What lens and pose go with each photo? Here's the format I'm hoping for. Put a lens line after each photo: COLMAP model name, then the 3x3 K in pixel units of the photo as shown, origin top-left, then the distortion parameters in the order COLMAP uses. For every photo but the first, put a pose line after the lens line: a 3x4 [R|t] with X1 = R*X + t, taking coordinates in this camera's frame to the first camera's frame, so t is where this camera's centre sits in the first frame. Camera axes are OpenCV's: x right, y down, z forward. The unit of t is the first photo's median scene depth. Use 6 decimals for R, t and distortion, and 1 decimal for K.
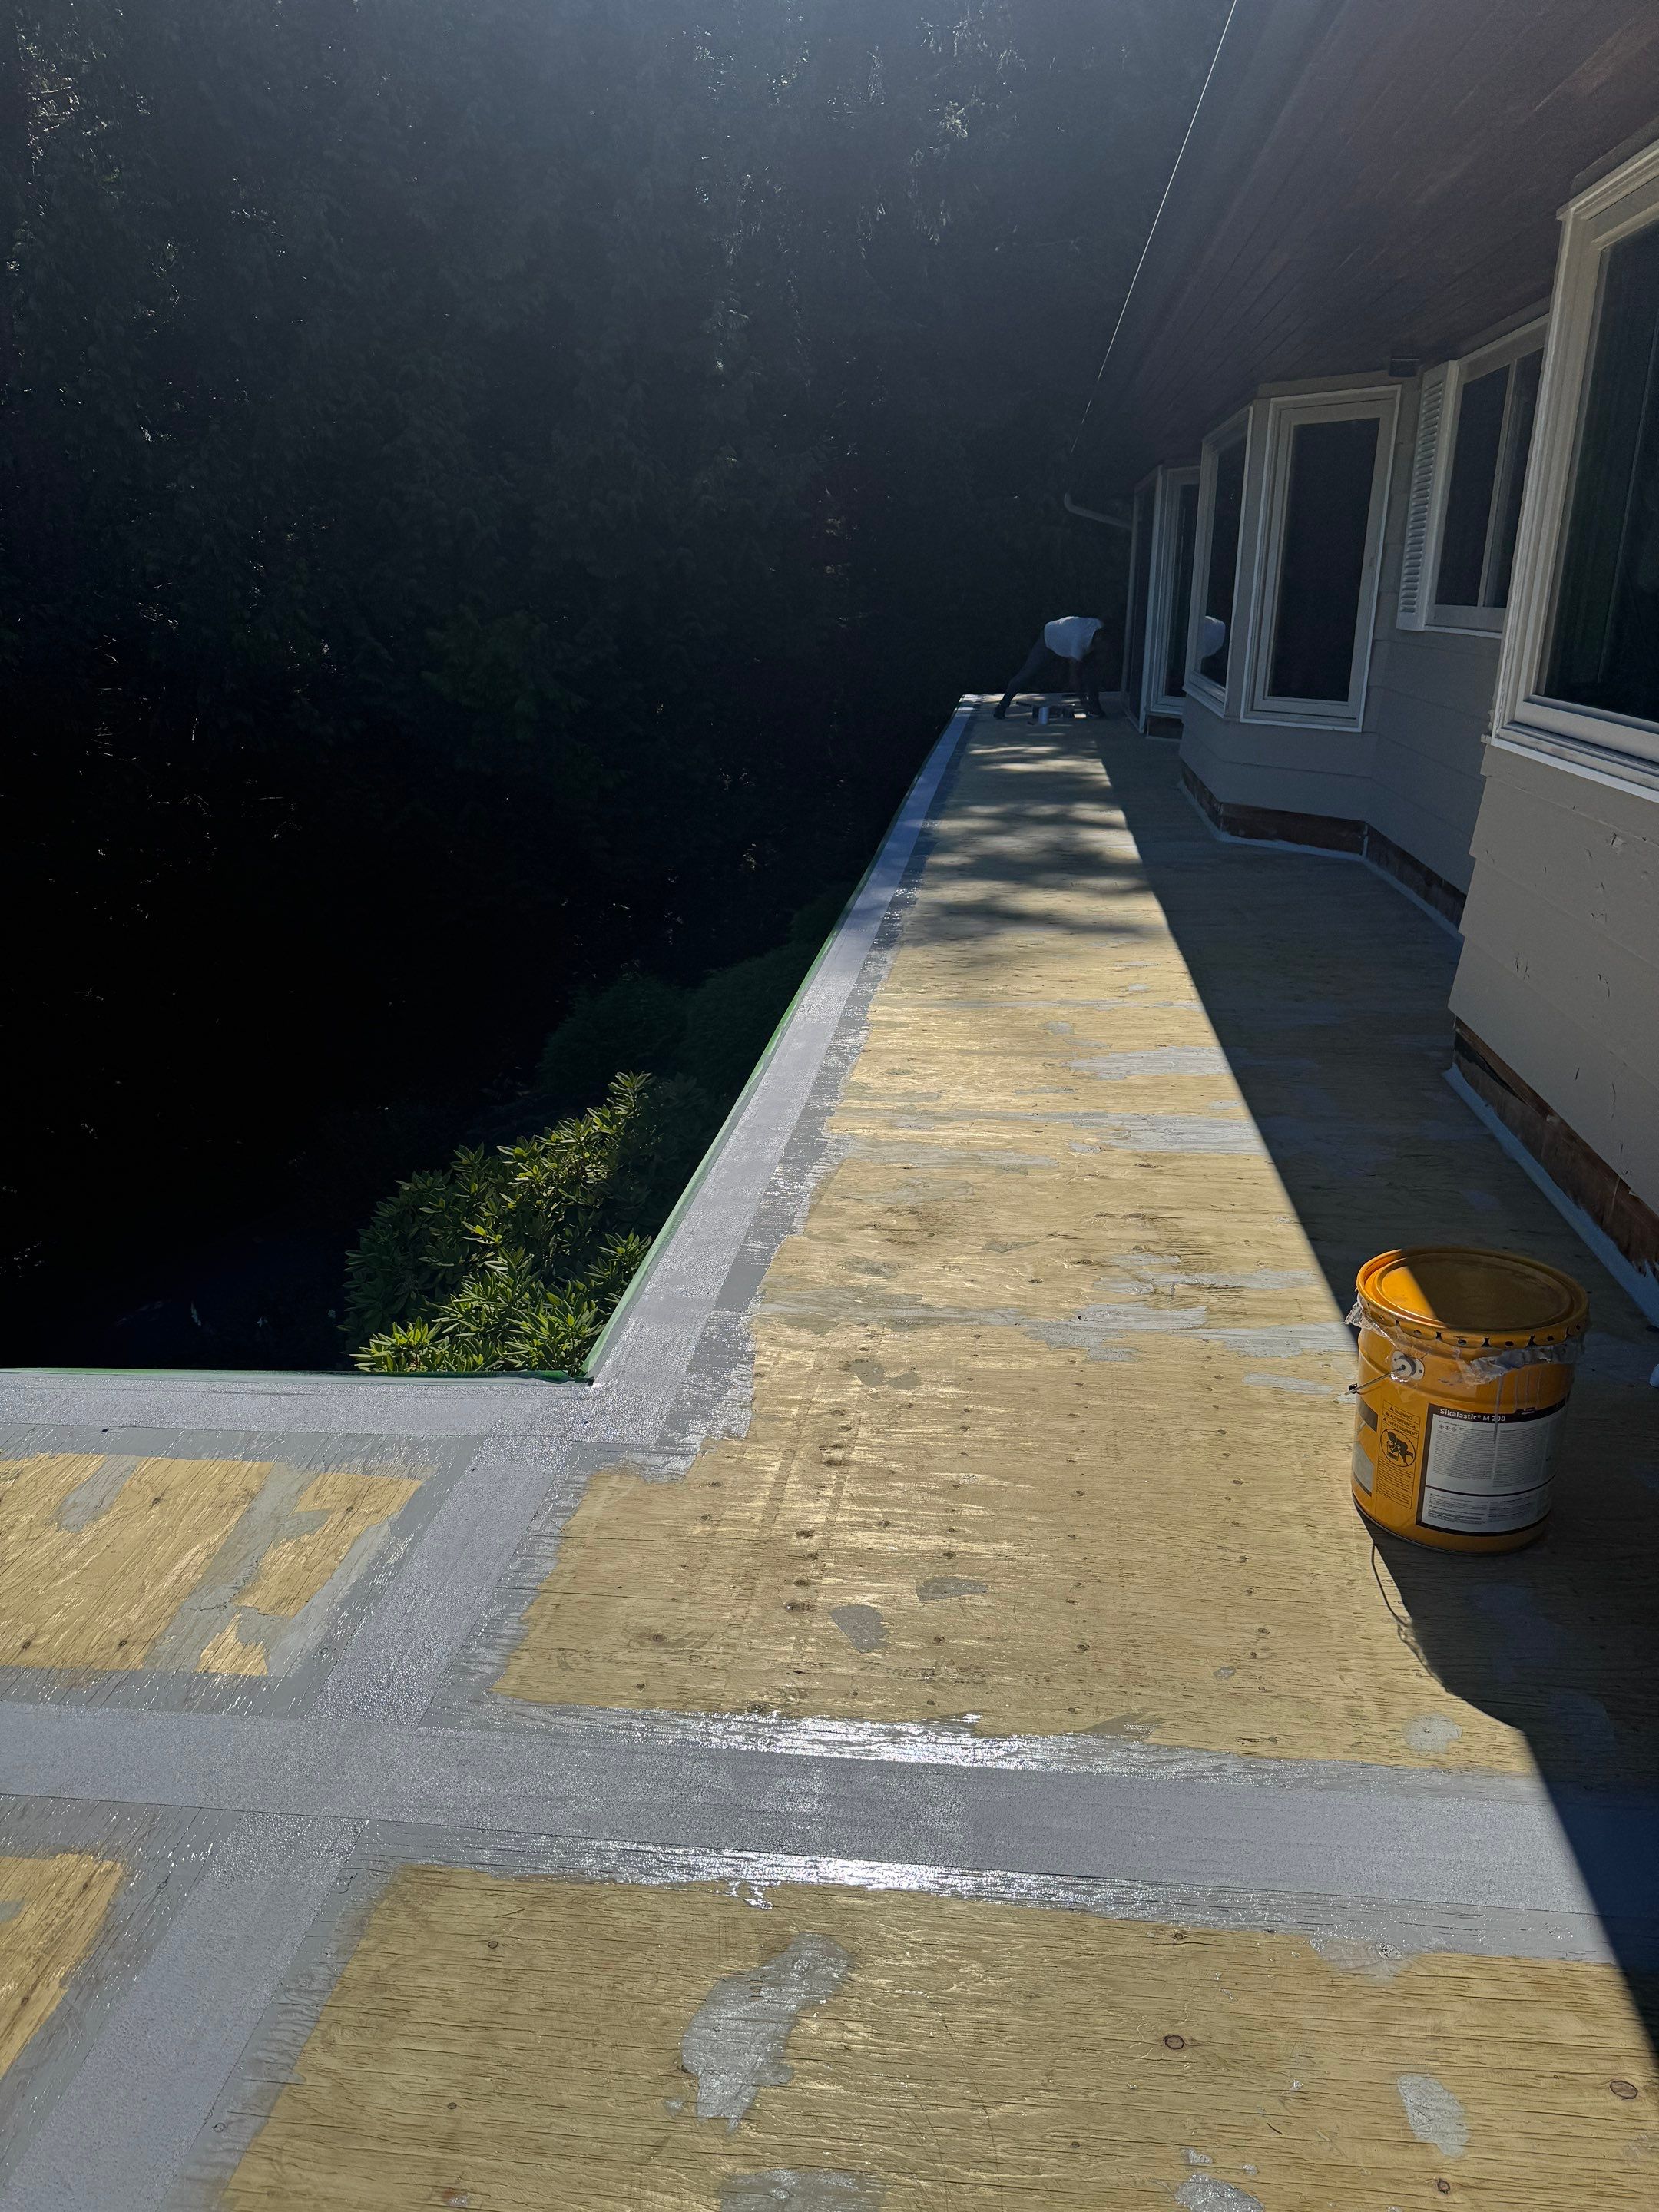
lens RADIAL K [[1536.8, 0, 829.5], [0, 1536.8, 1106.0], [0, 0, 1]] dist [0.132176, -0.230472]
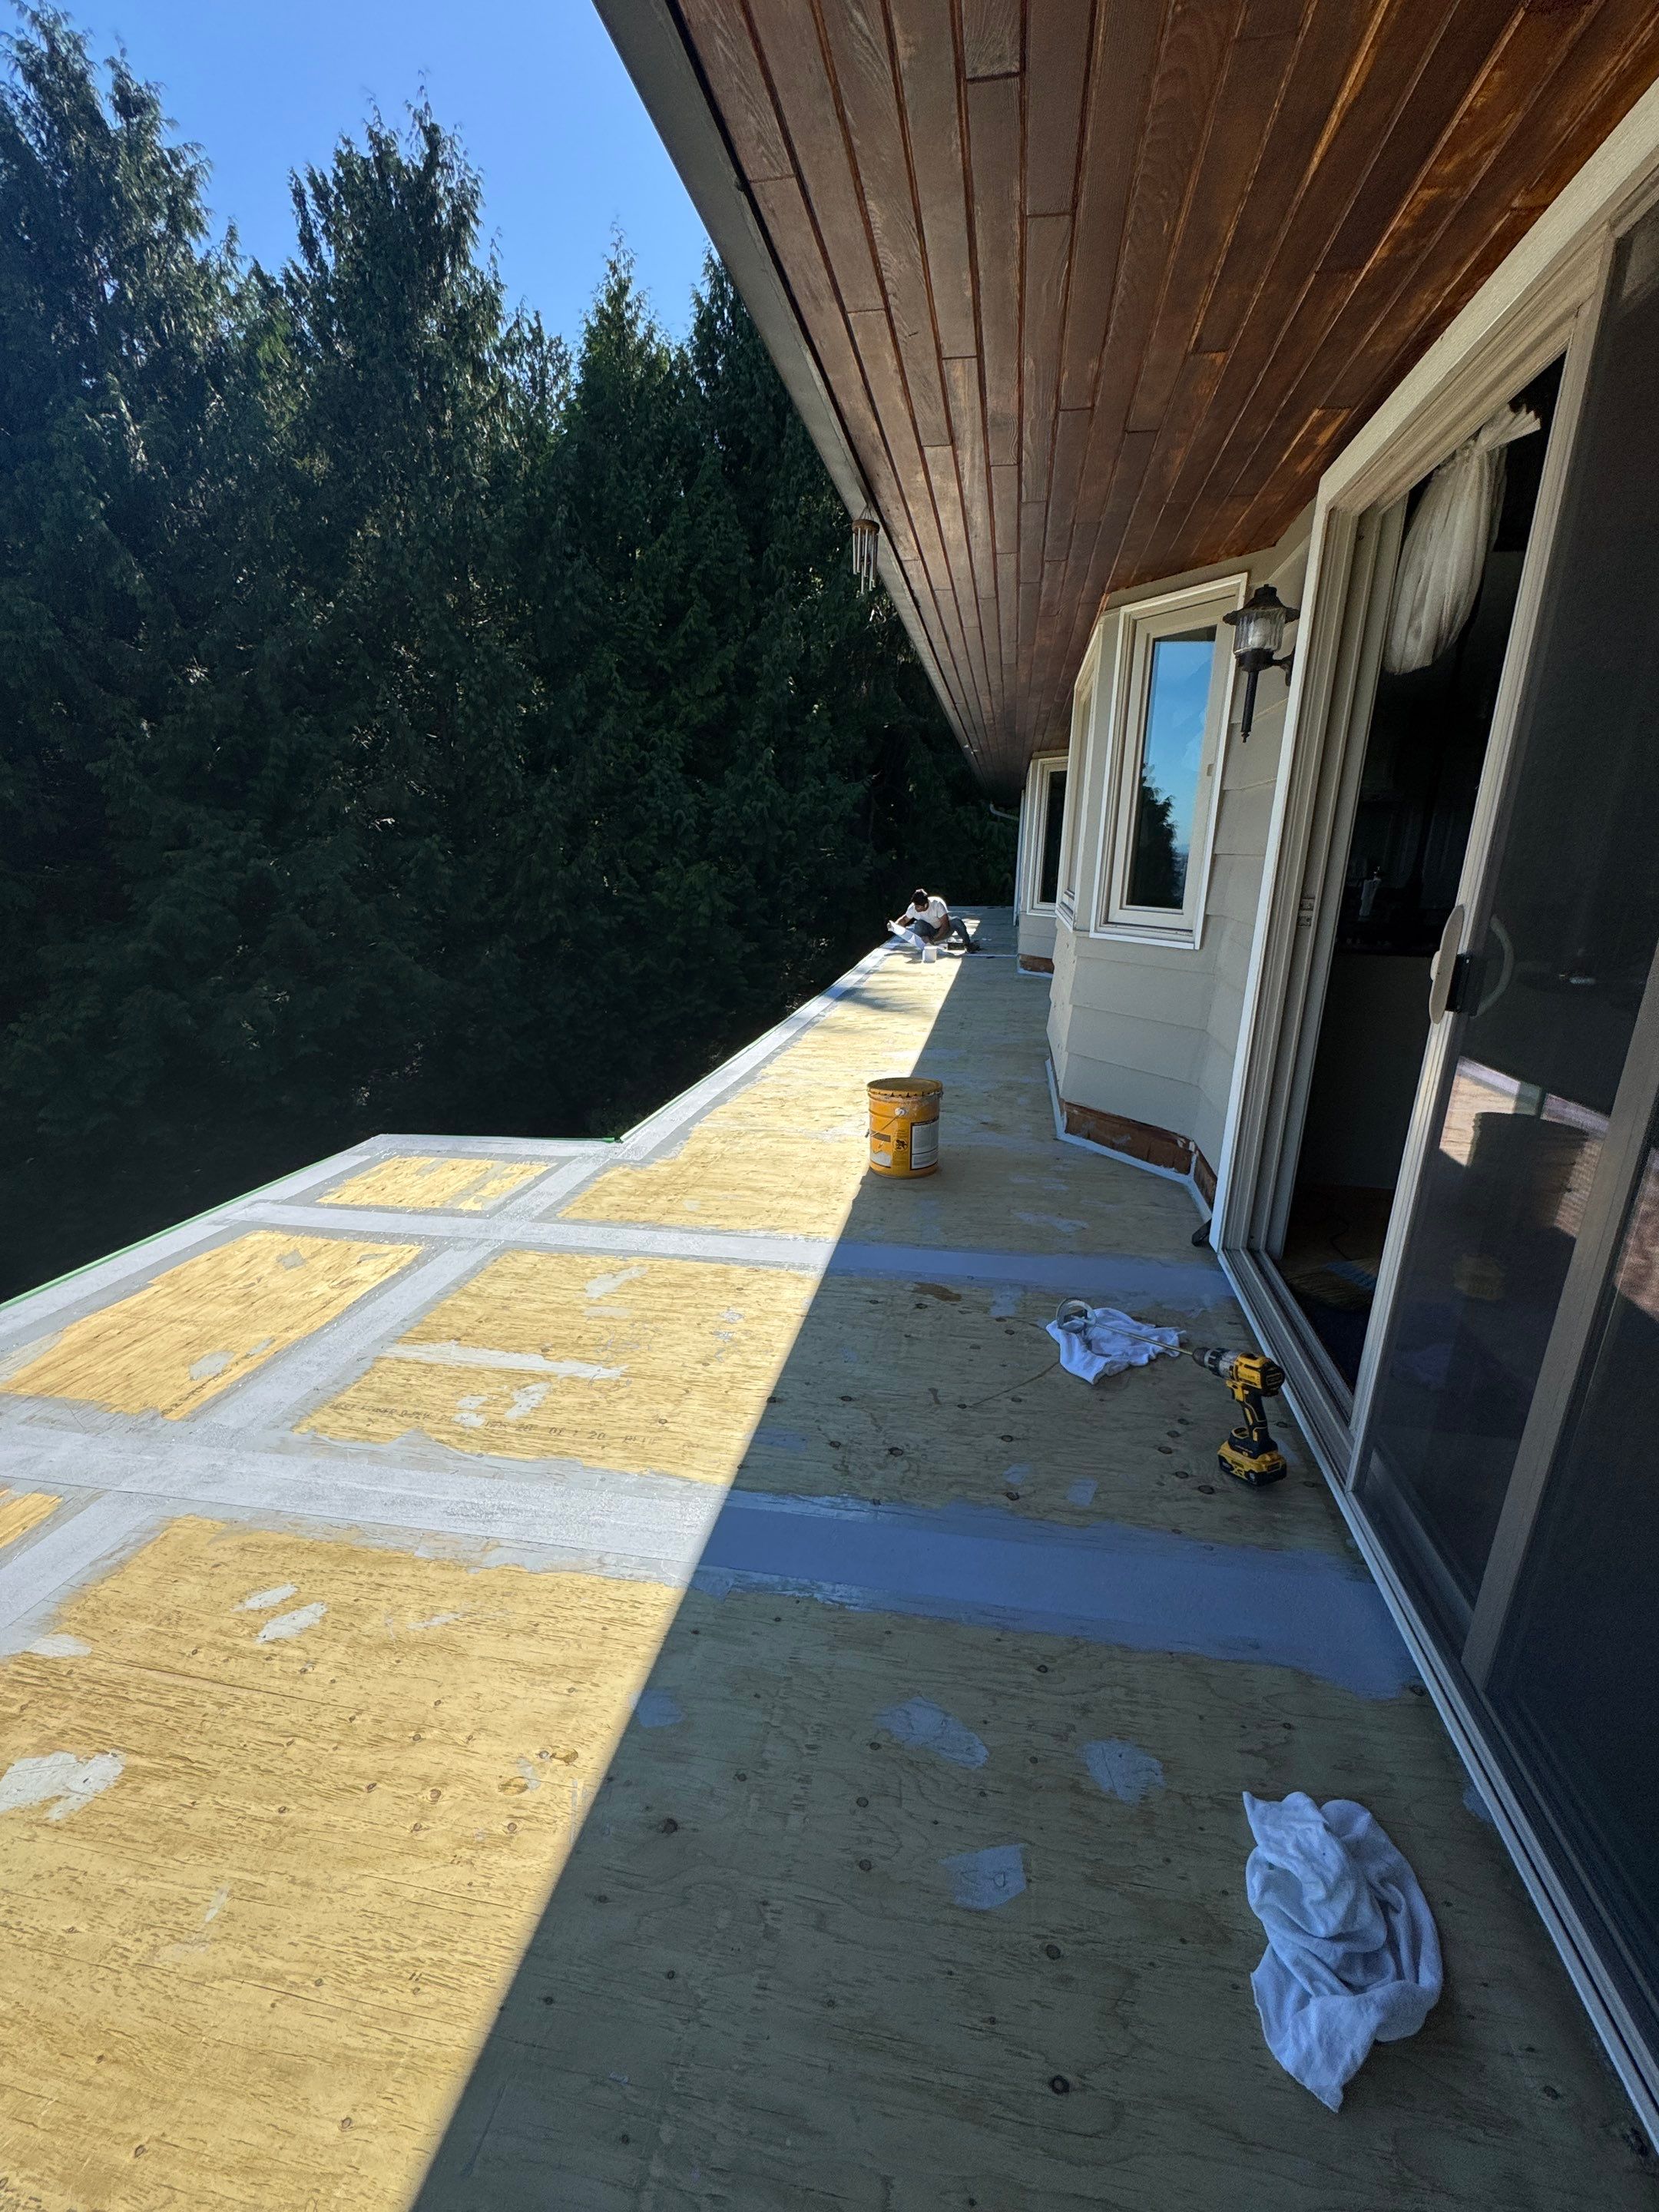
lens RADIAL K [[882.3, 0, 829.5], [0, 882.3, 1106.0], [0, 0, 1]] dist [-0.000351, 0.000036]
pose [[0.997240, 0.029822, -0.067997, 0.114523], [-0.032702, 0.998597, -0.041641, 0.068615], [0.066660, 0.043749, 0.996816, -0.170464]]
